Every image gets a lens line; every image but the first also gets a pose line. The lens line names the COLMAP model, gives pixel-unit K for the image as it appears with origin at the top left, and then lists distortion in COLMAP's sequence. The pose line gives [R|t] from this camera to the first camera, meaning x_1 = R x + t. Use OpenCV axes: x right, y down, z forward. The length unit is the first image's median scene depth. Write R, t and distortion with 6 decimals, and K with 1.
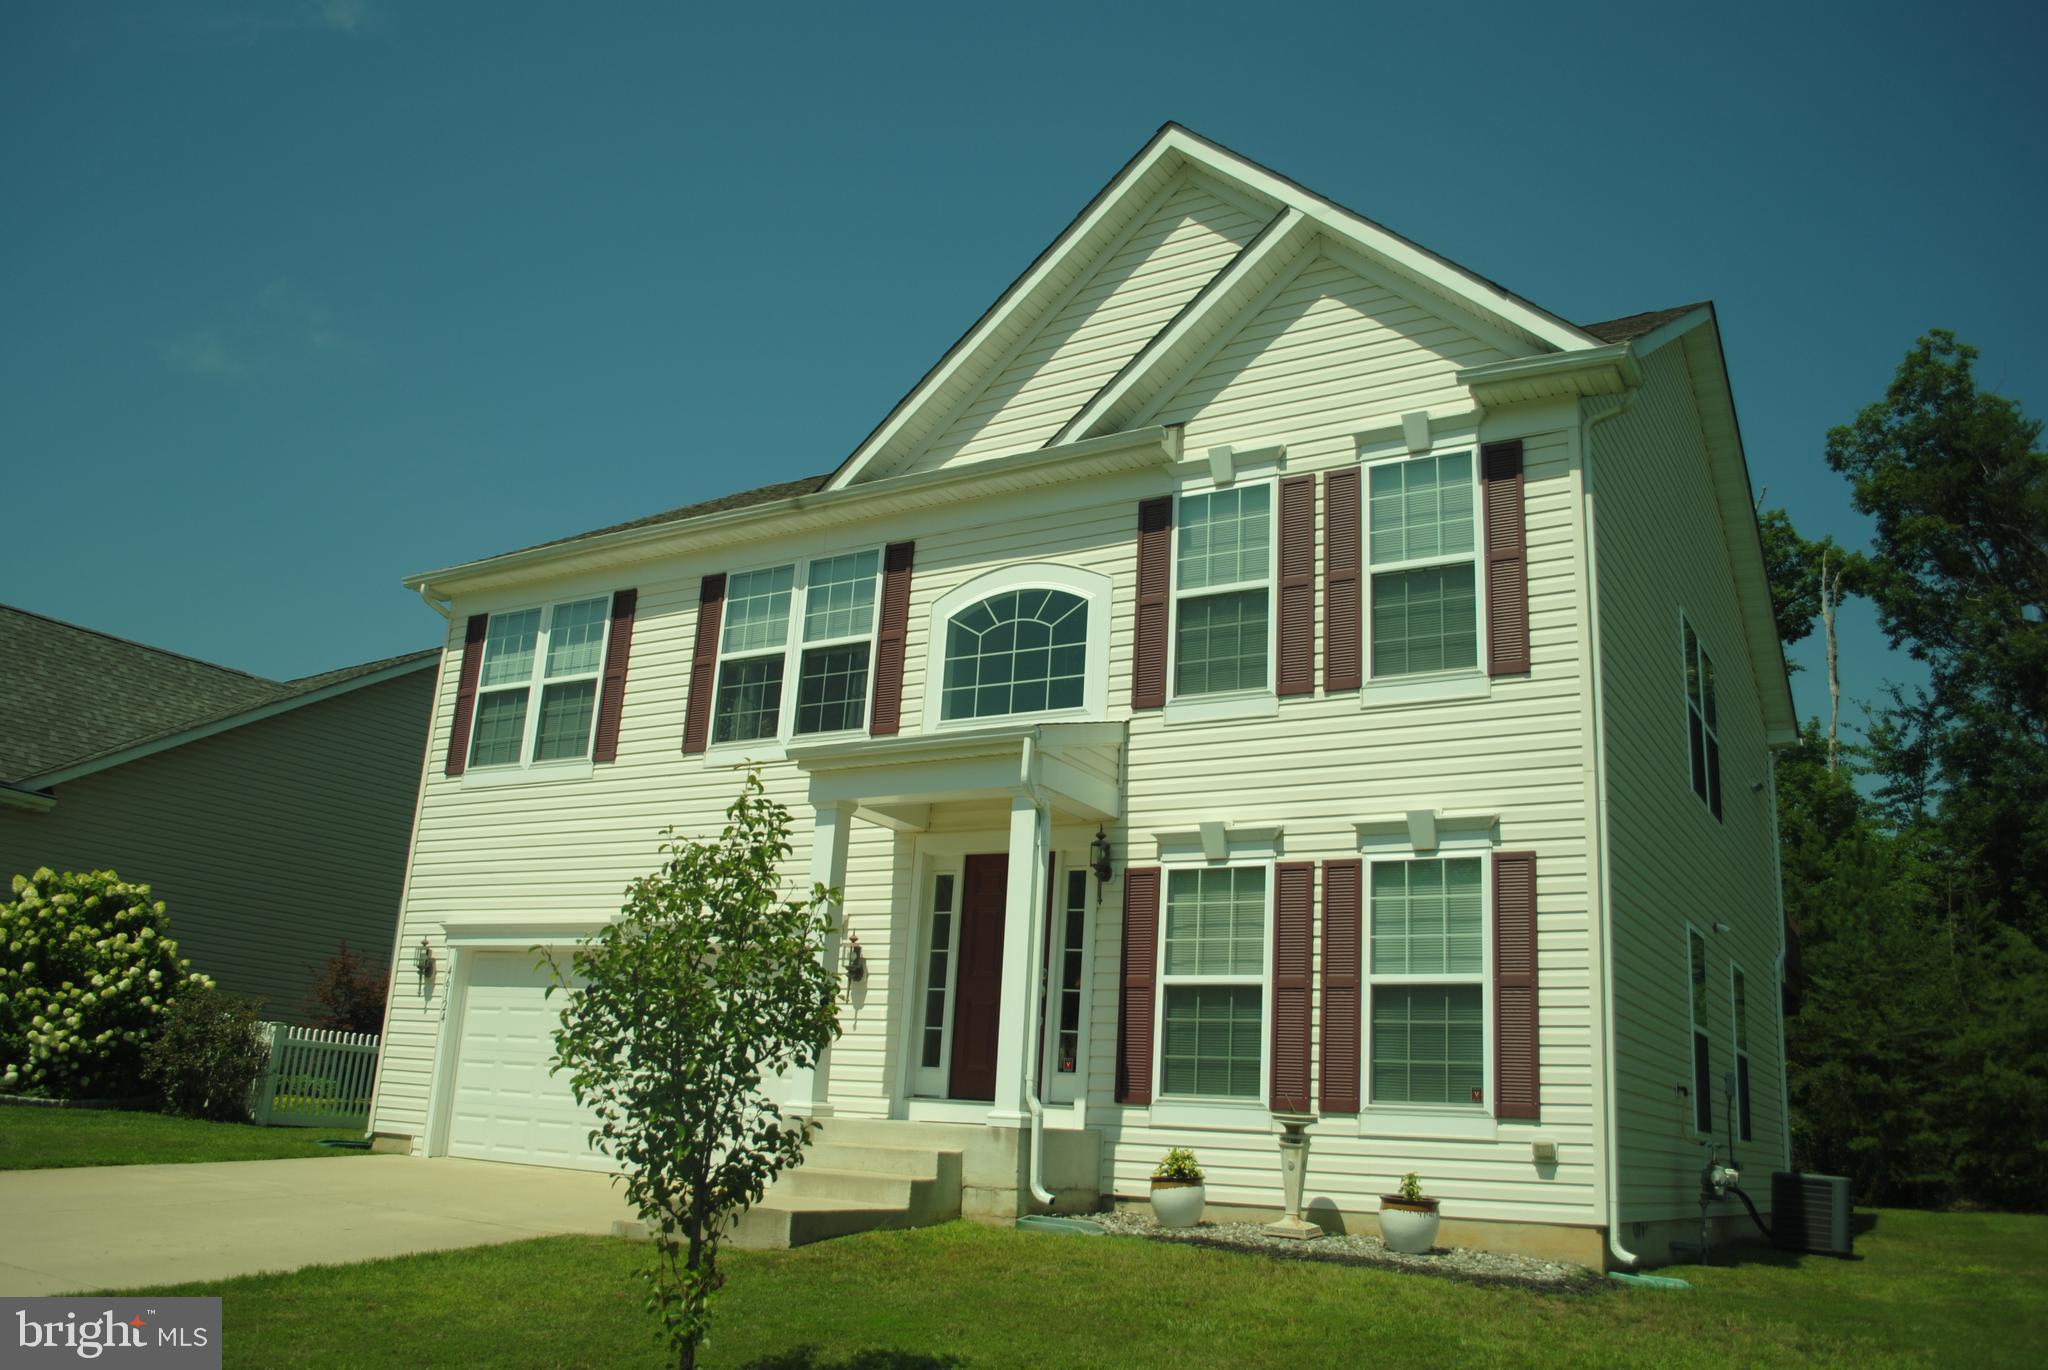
lens RADIAL K [[1609.4, 0, 1009.0], [0, 1609.4, 686.9], [0, 0, 1]] dist [-0.086439, 0.013272]
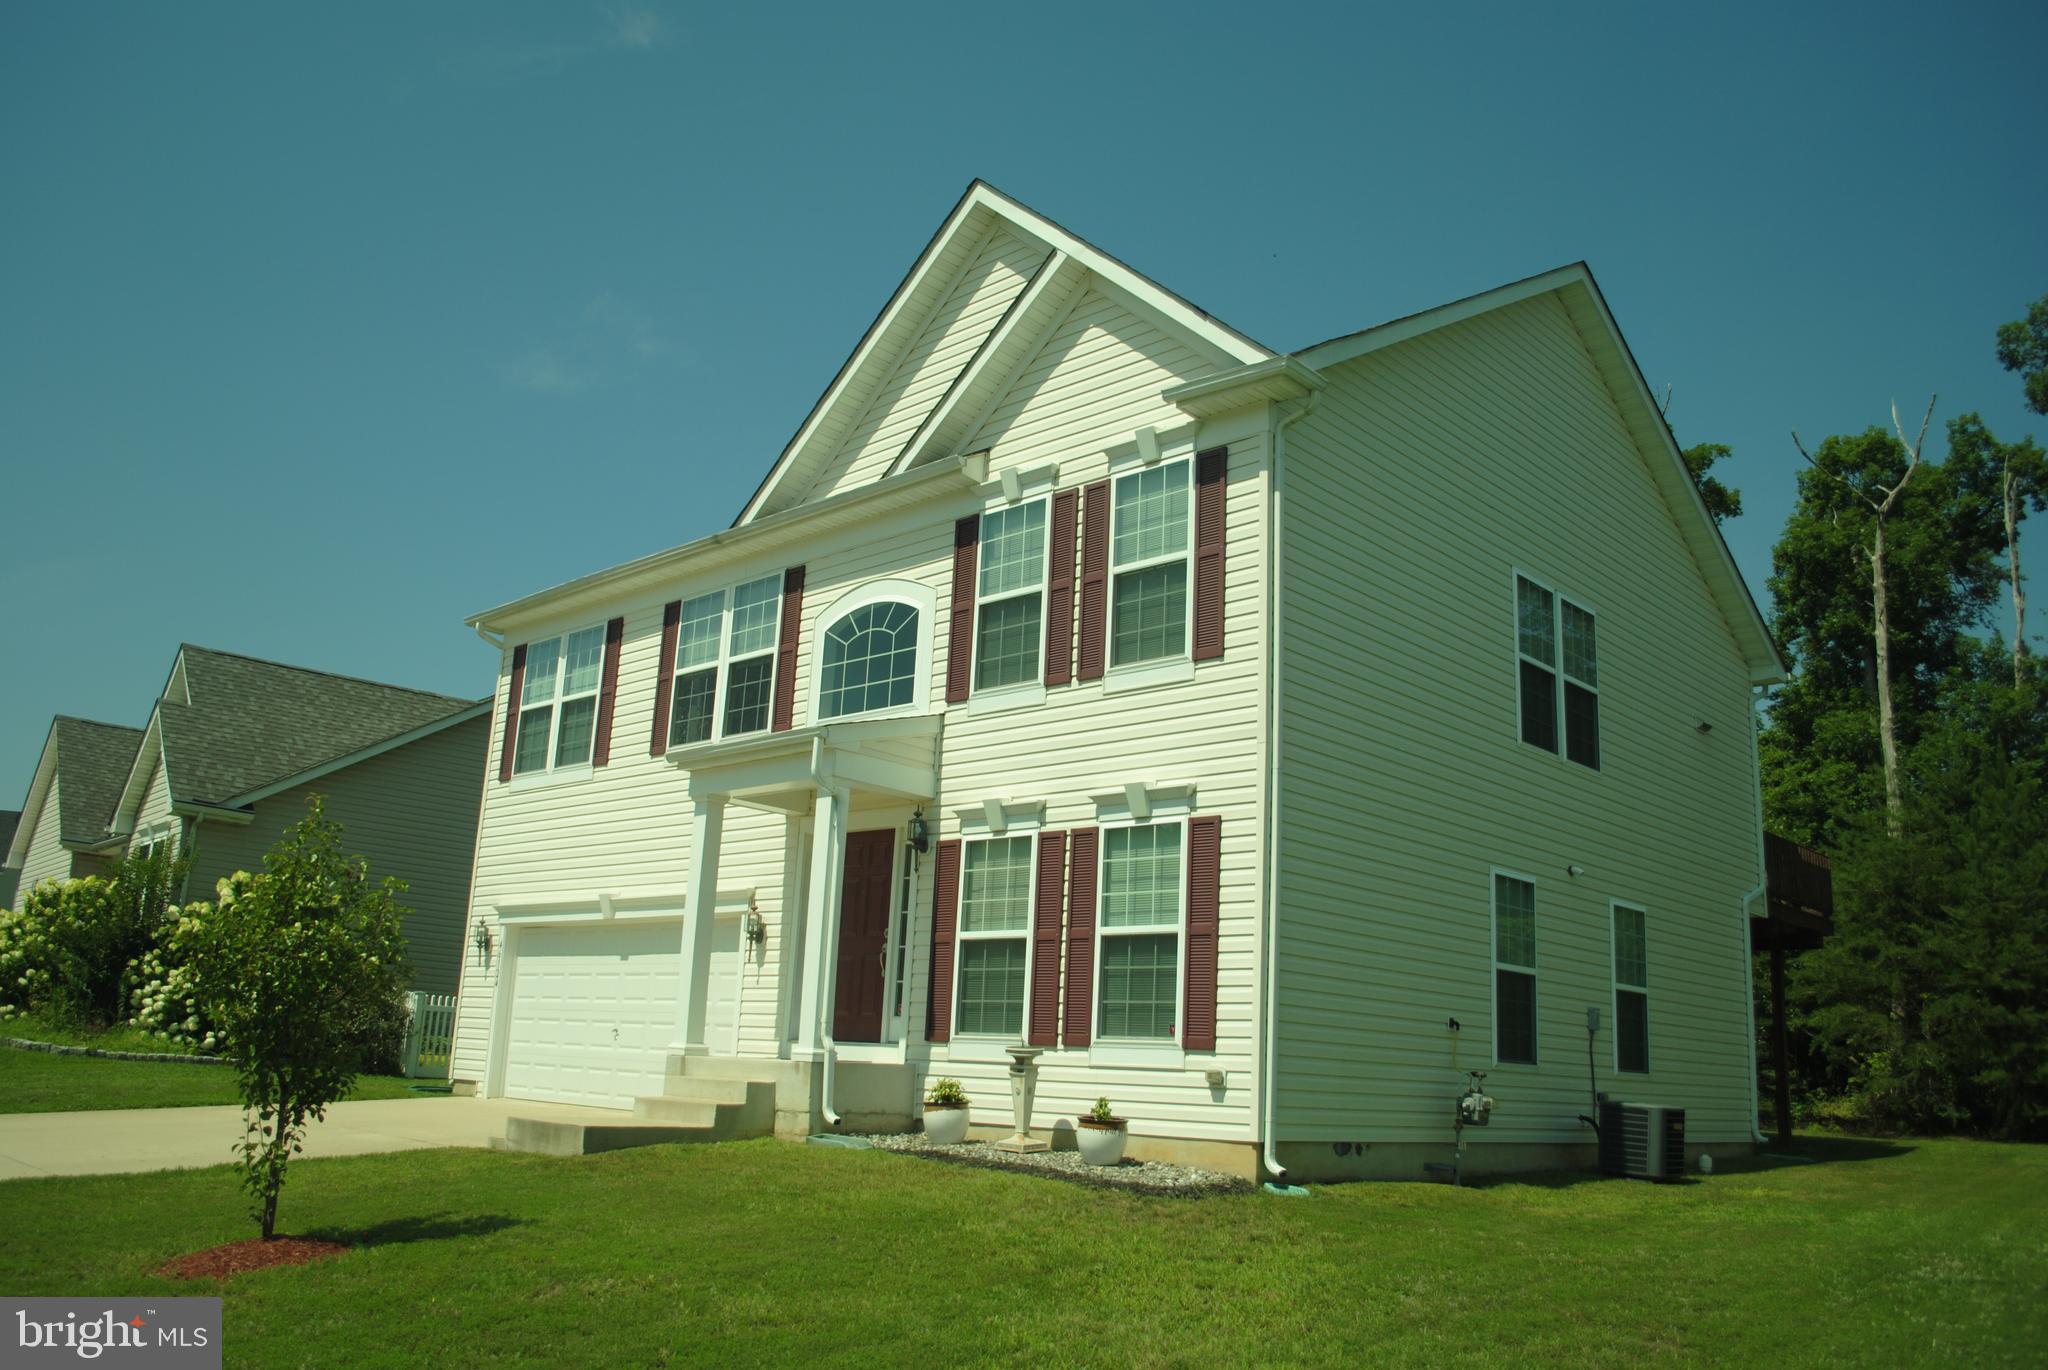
lens RADIAL K [[1609.4, 0, 1011.3], [0, 1609.4, 685.8], [0, 0, 1]] dist [-0.086439, 0.013272]
pose [[0.977082, -0.061886, -0.203670, 0.342246], [0.067048, 0.997577, 0.018539, -0.016245], [0.202029, -0.031770, 0.978864, -0.117953]]
